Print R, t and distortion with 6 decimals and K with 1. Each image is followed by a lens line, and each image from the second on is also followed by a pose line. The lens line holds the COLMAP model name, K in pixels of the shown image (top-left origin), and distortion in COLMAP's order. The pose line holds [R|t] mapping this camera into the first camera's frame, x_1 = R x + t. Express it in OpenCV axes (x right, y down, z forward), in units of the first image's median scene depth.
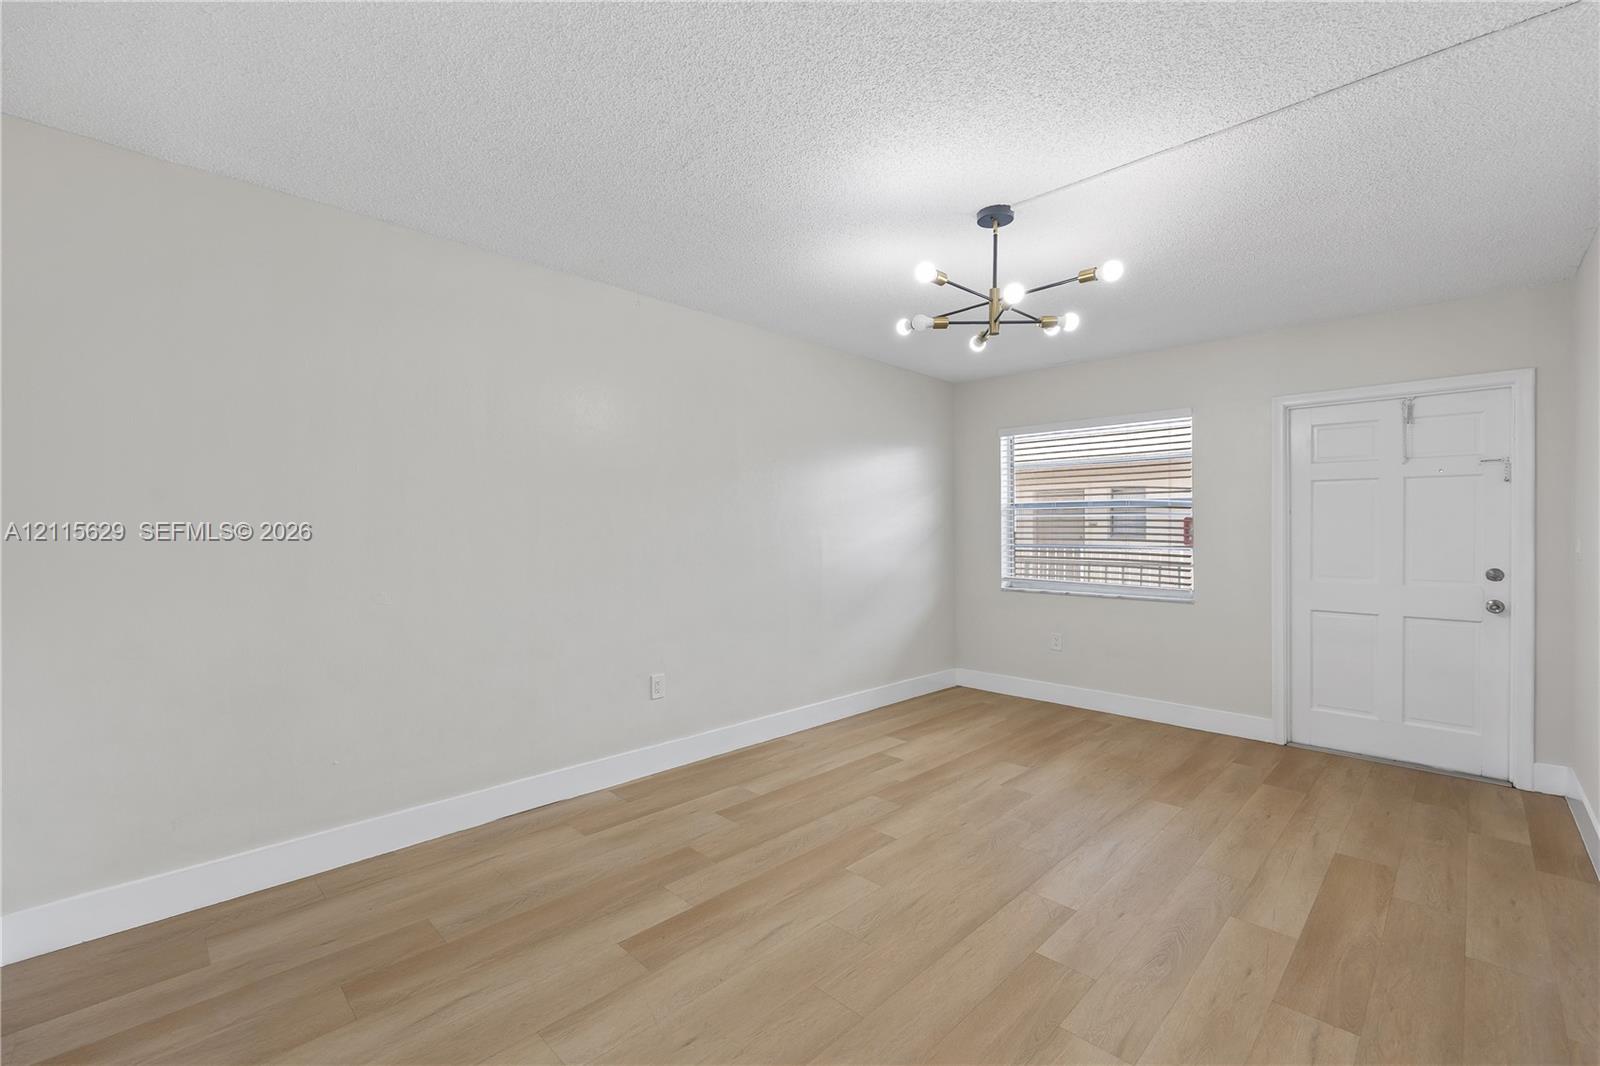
lens RADIAL K [[667.6, 0, 771.5], [0, 667.6, 530.0], [0, 0, 1]] dist [-0.001180, 0.000287]
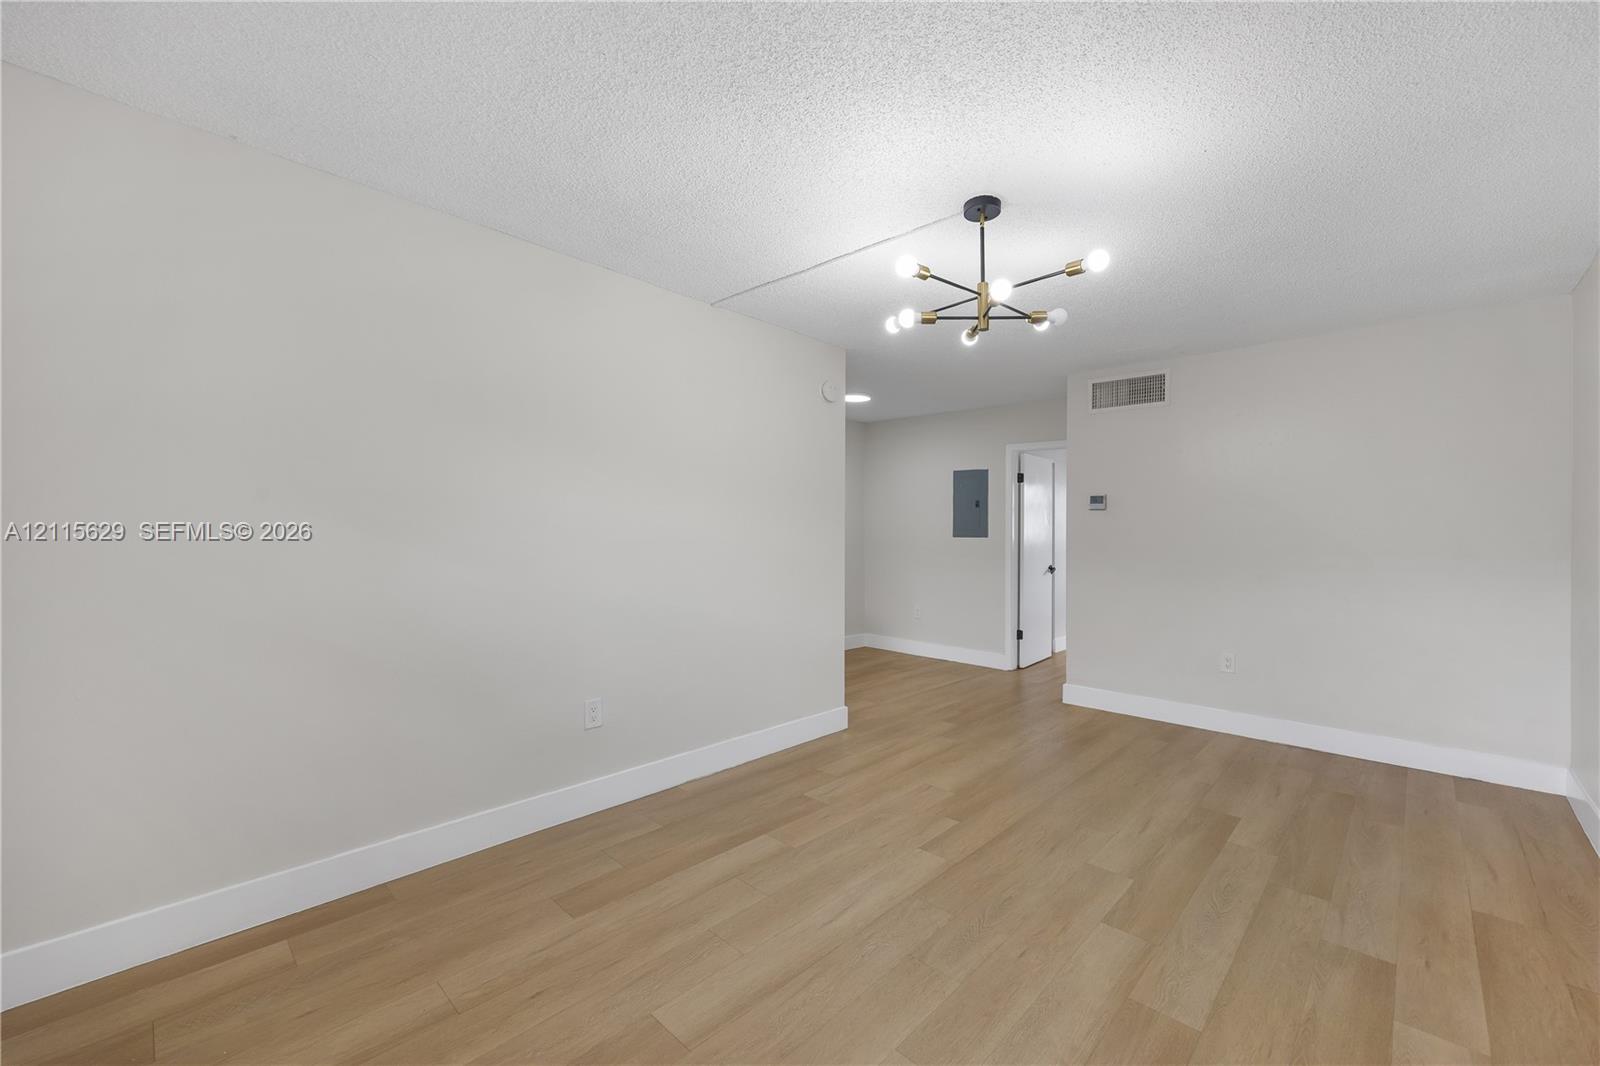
lens RADIAL K [[644.2, 0, 835.7], [0, 644.2, 539.1], [0, 0, 1]] dist [-0.002111, -0.000075]
pose [[-0.997874, -0.007998, -0.064687, 0.520051], [-0.008600, 0.999922, 0.009029, 0.004040], [0.064610, 0.009566, -0.997865, 1.624562]]
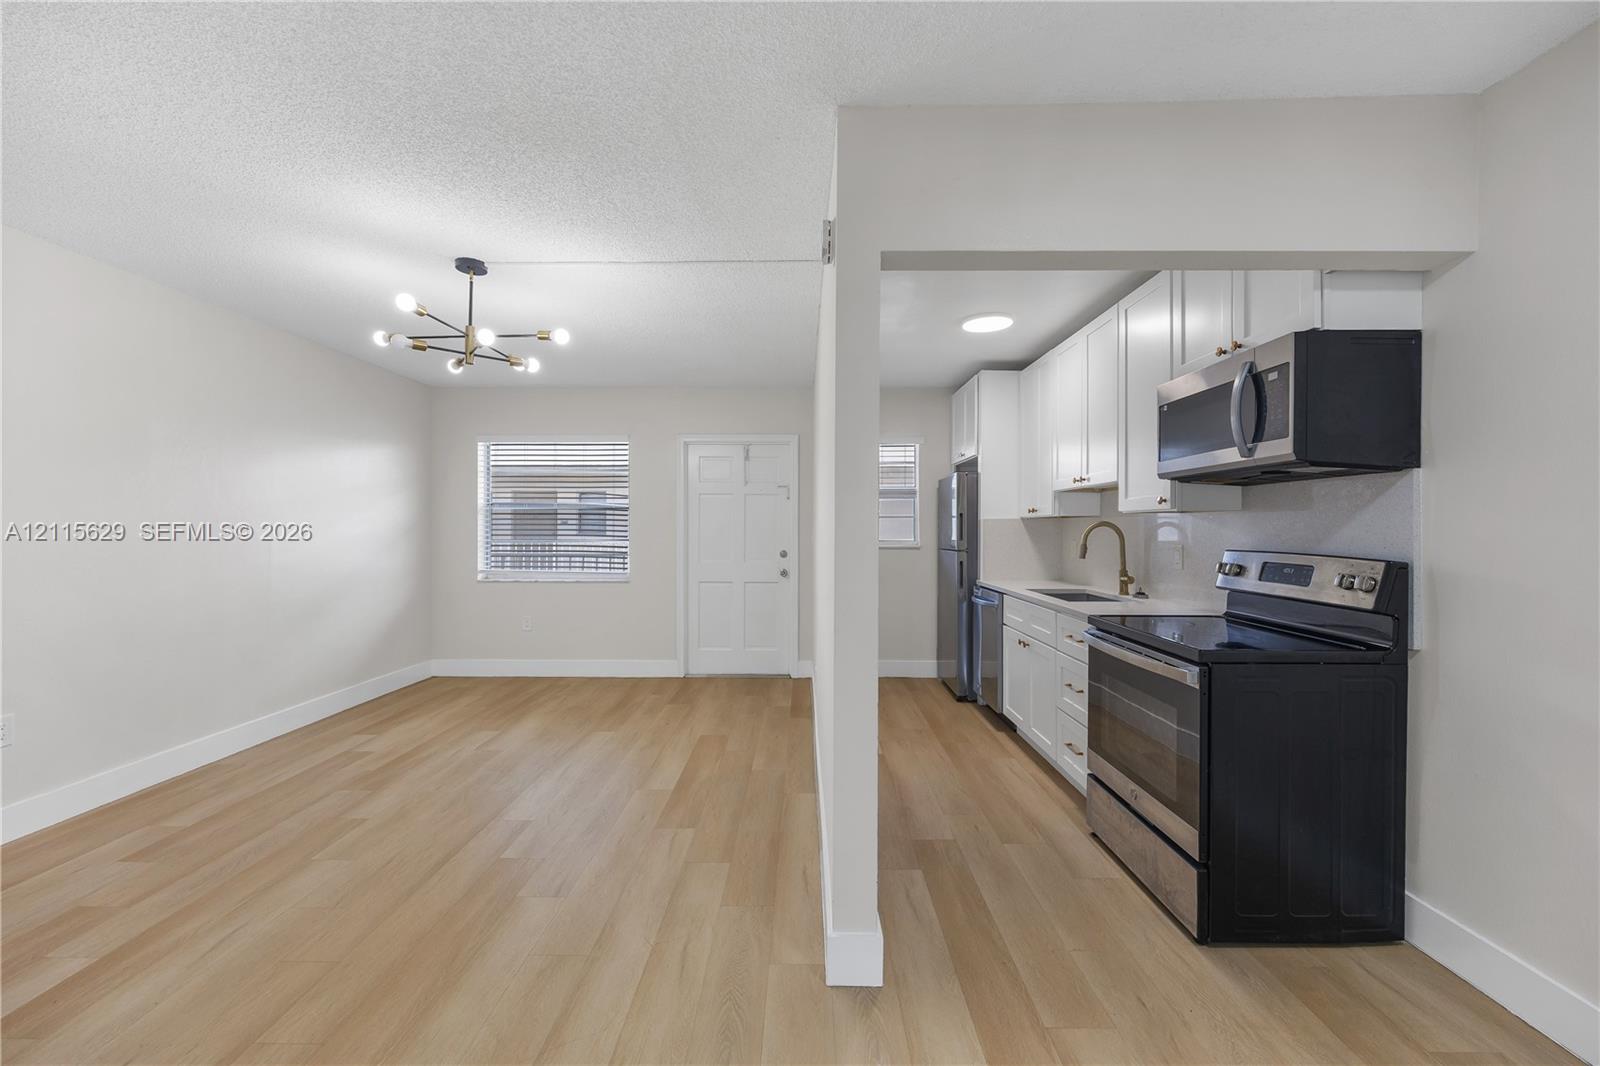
lens RADIAL K [[630.6, 0, 784.9], [0, 630.6, 519.1], [0, 0, 1]] dist [-0.002726, -0.000558]
pose [[0.710509, 0.010177, 0.703615, -0.047818], [-0.001147, 0.999911, -0.013305, -0.000119], [-0.703687, 0.008646, 0.710457, -0.167111]]
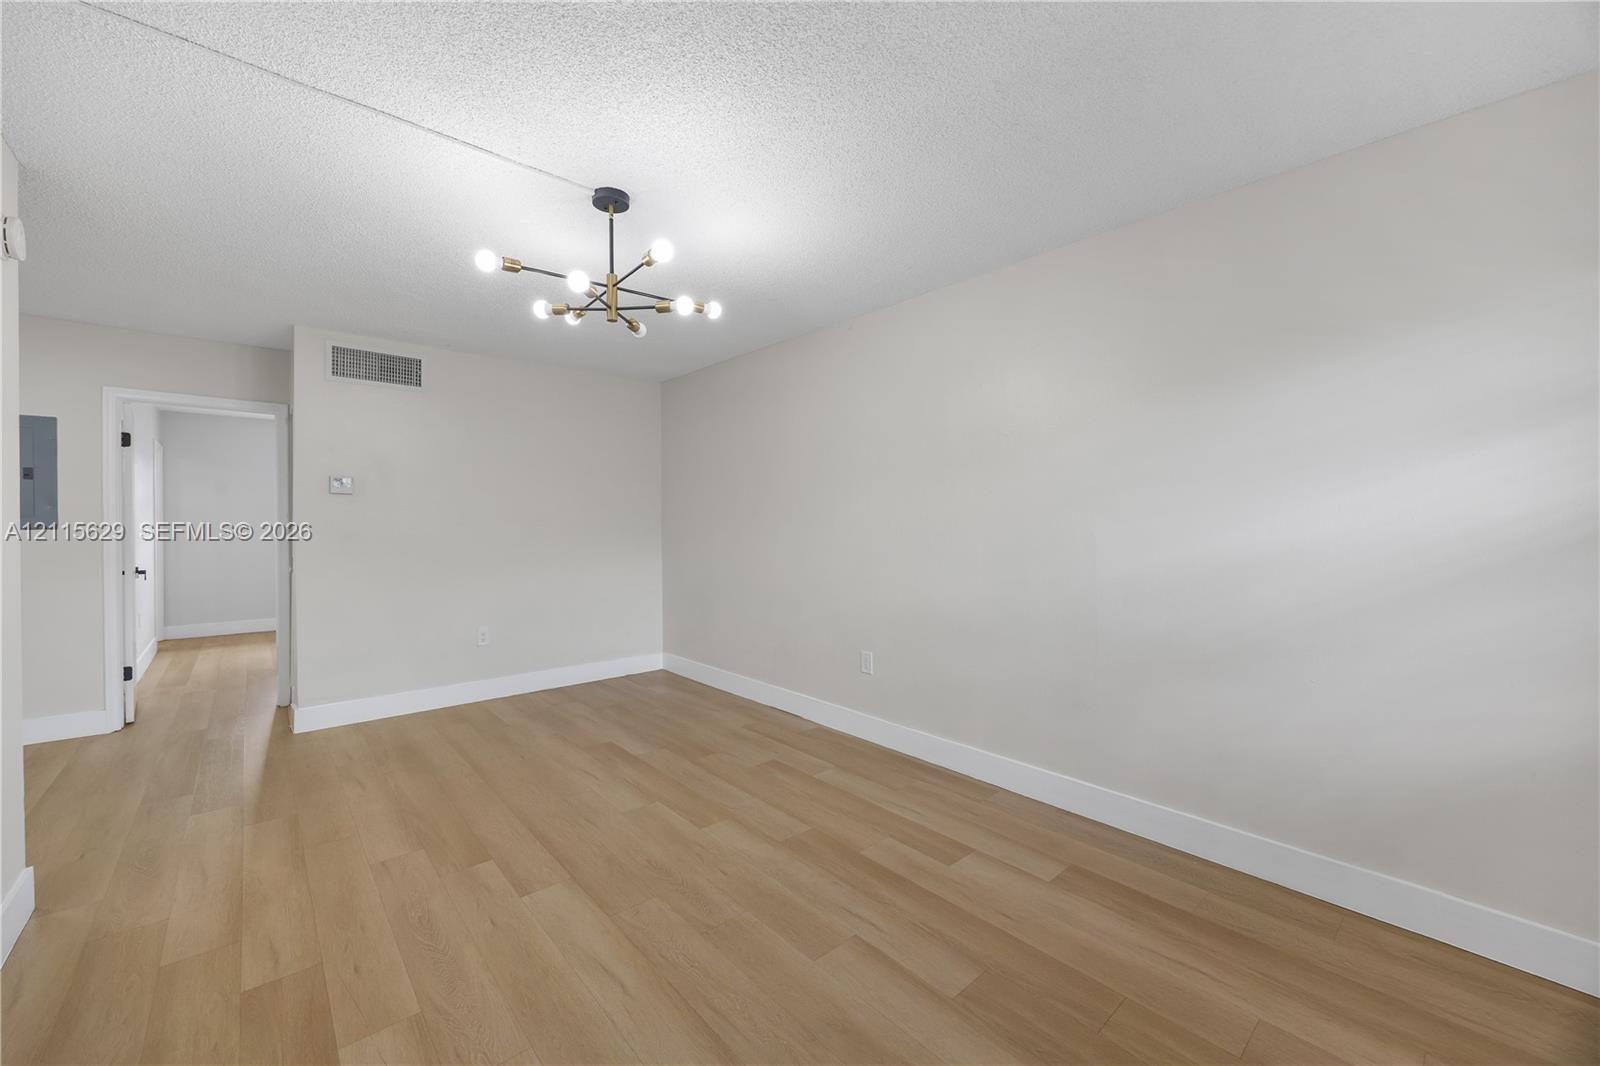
lens RADIAL K [[630.6, 0, 784.9], [0, 630.6, 519.1], [0, 0, 1]] dist [-0.002726, -0.000558]
pose [[-0.052743, -0.005127, -0.998595, 1.054943], [0.002803, 0.999982, -0.005282, 0.003069], [0.998604, -0.003077, -0.052727, 1.100886]]
